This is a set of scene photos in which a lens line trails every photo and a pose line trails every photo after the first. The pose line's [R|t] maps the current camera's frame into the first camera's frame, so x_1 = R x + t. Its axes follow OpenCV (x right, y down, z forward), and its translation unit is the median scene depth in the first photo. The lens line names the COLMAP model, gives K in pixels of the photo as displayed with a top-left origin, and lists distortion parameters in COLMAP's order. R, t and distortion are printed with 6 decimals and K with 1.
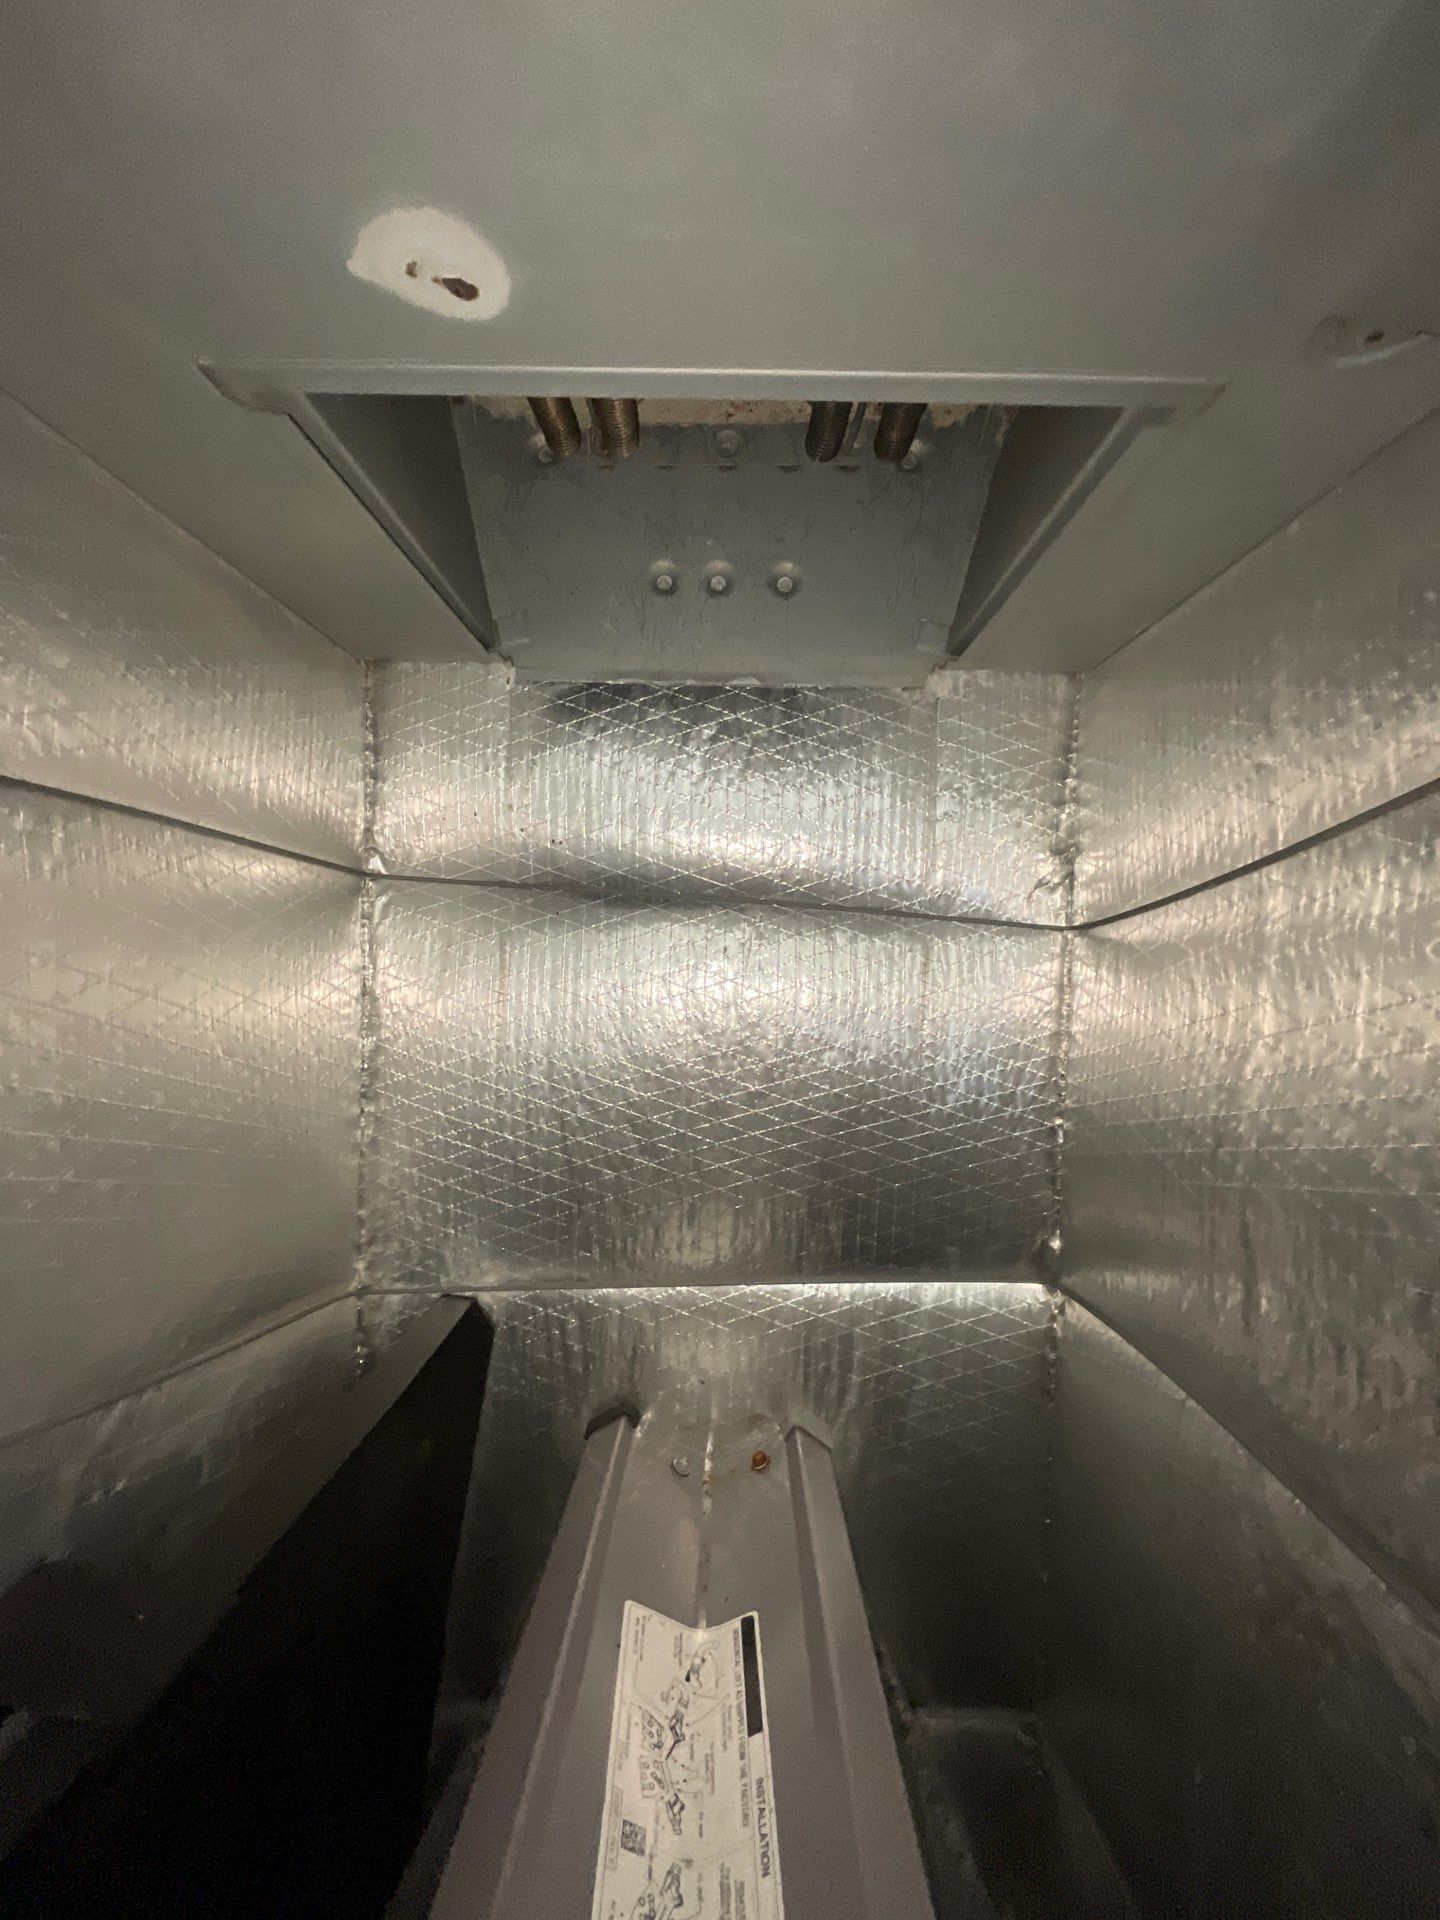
lens RADIAL K [[773.4, 0, 725.1], [0, 773.4, 957.9], [0, 0, 1]] dist [-0.002788, -0.000224]
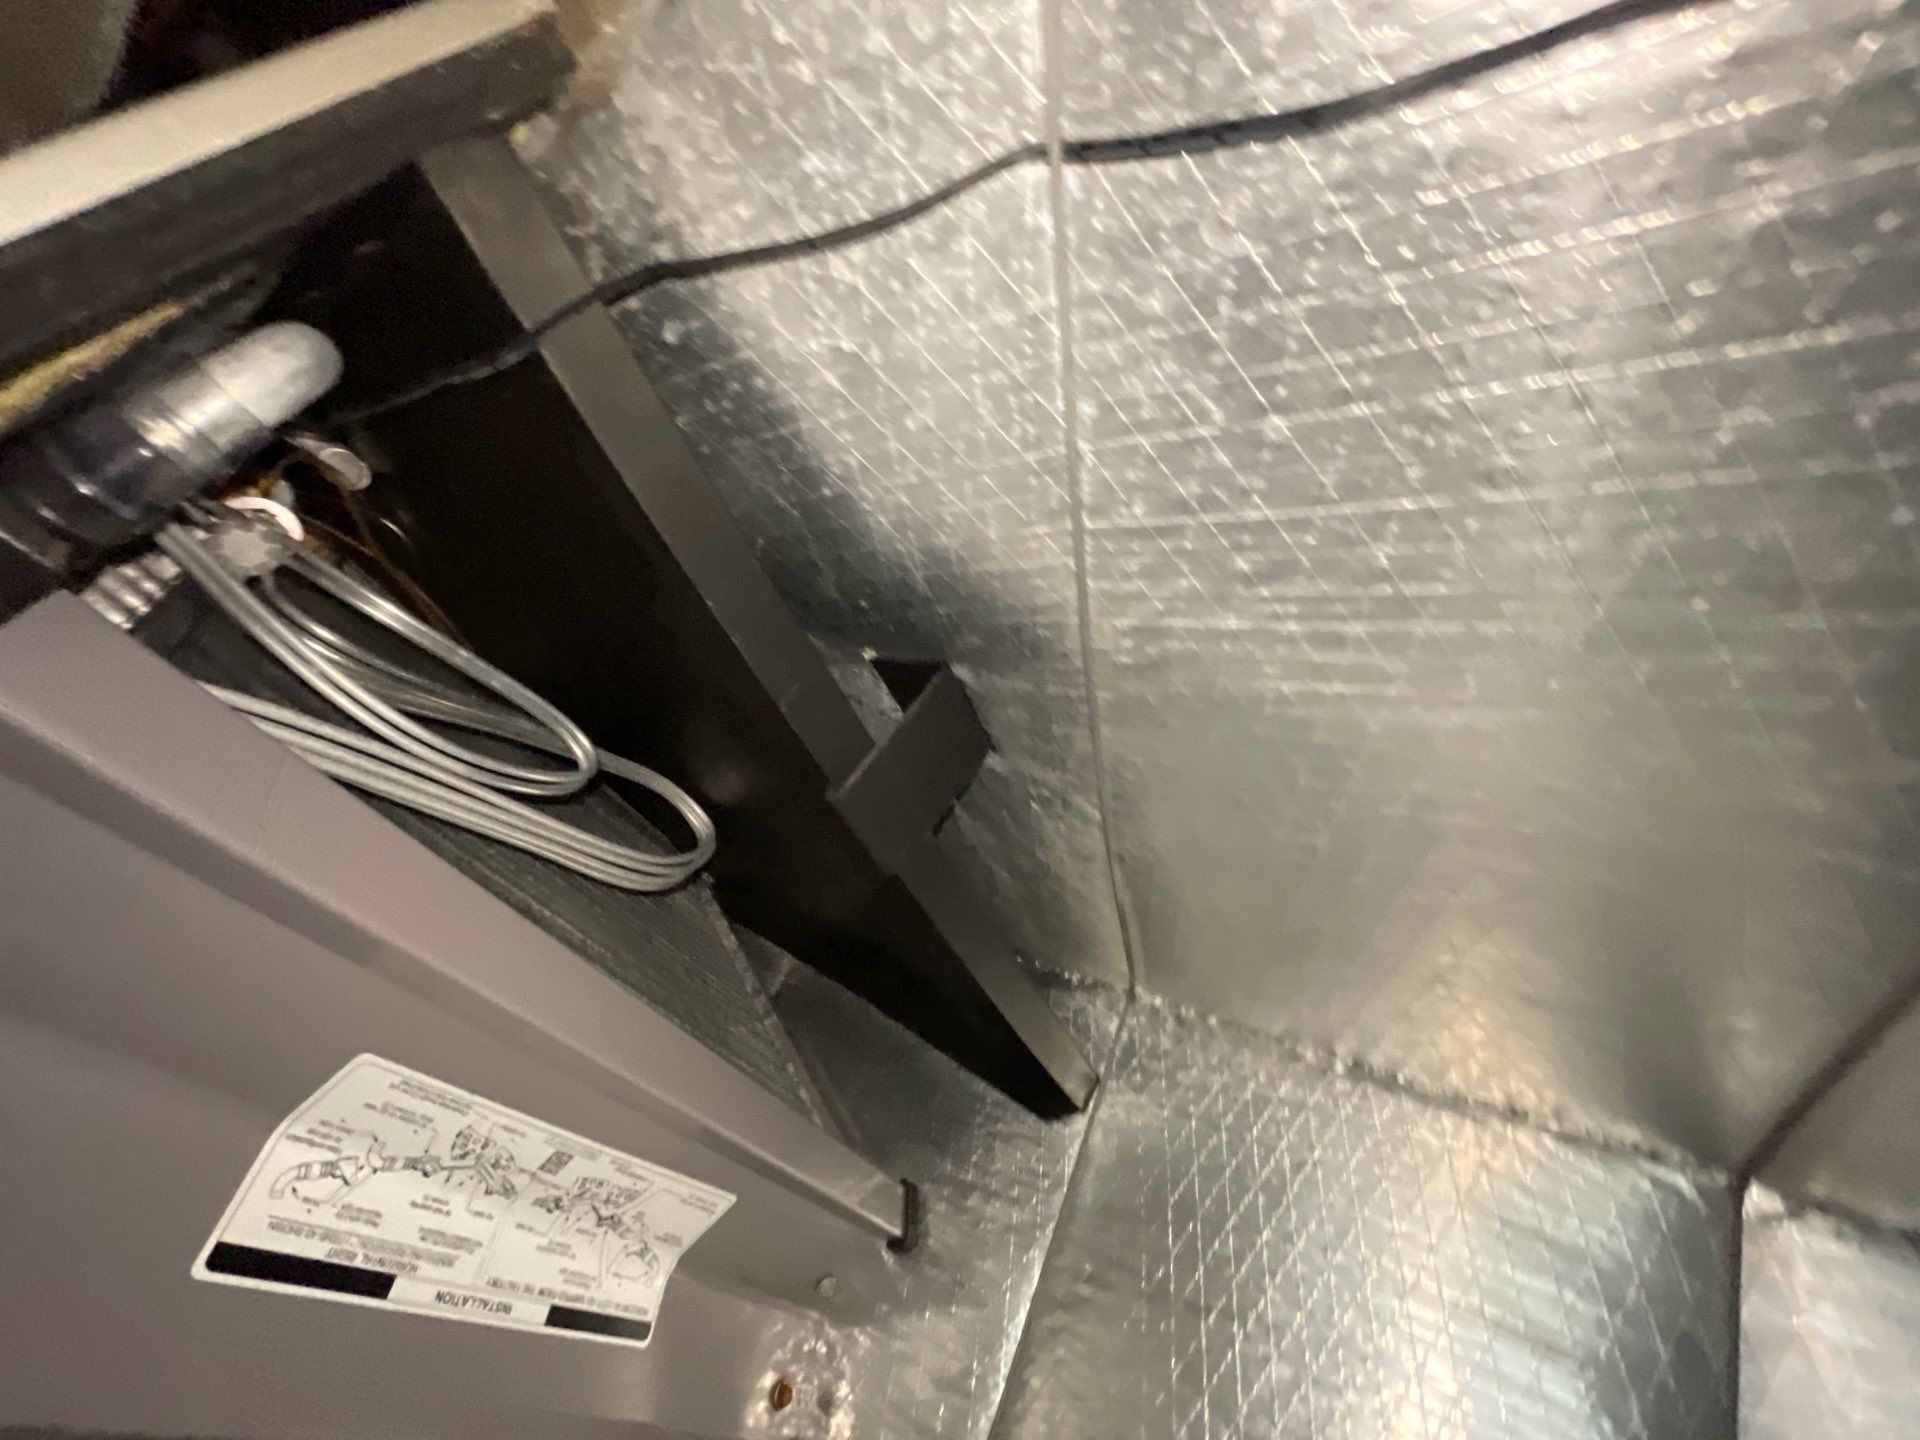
lens RADIAL K [[773.4, 0, 961.7], [0, 773.4, 717.2], [0, 0, 1]] dist [-0.002788, -0.000224]
pose [[-0.427596, 0.746989, -0.509086, -0.153447], [-0.808464, -0.064065, 0.585049, 0.065847], [0.404410, 0.661743, 0.631307, 0.087512]]
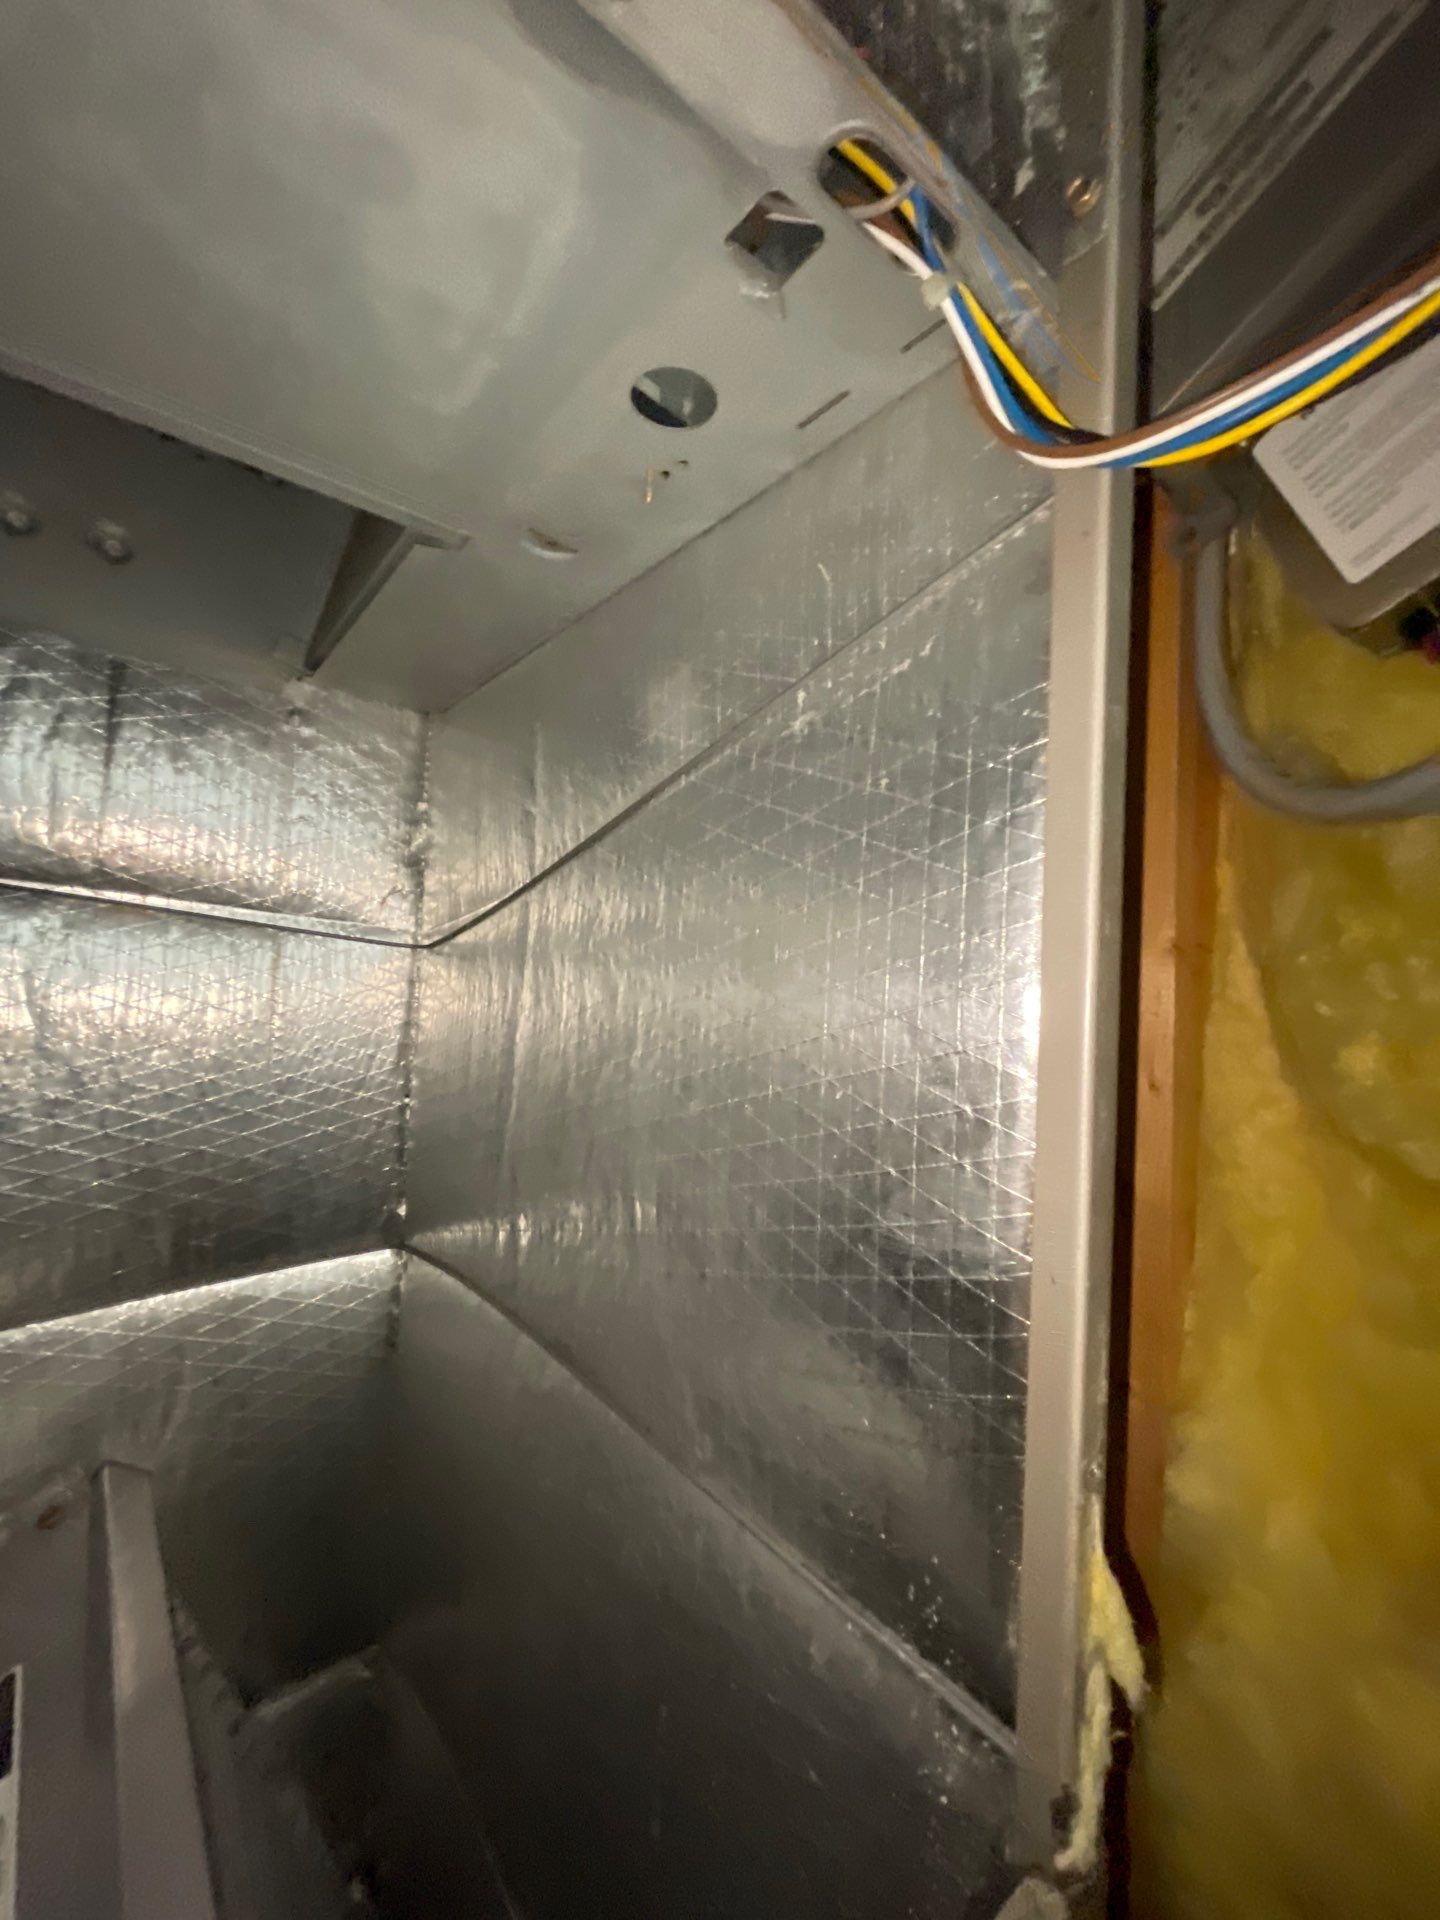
lens RADIAL K [[773.4, 0, 721.9], [0, 773.4, 958.1], [0, 0, 1]] dist [-0.002788, -0.000224]
pose [[0.770917, 0.022351, 0.636543, 0.061320], [-0.010379, 0.999692, -0.022531, 0.022998], [-0.636851, 0.010763, 0.770912, -0.175038]]
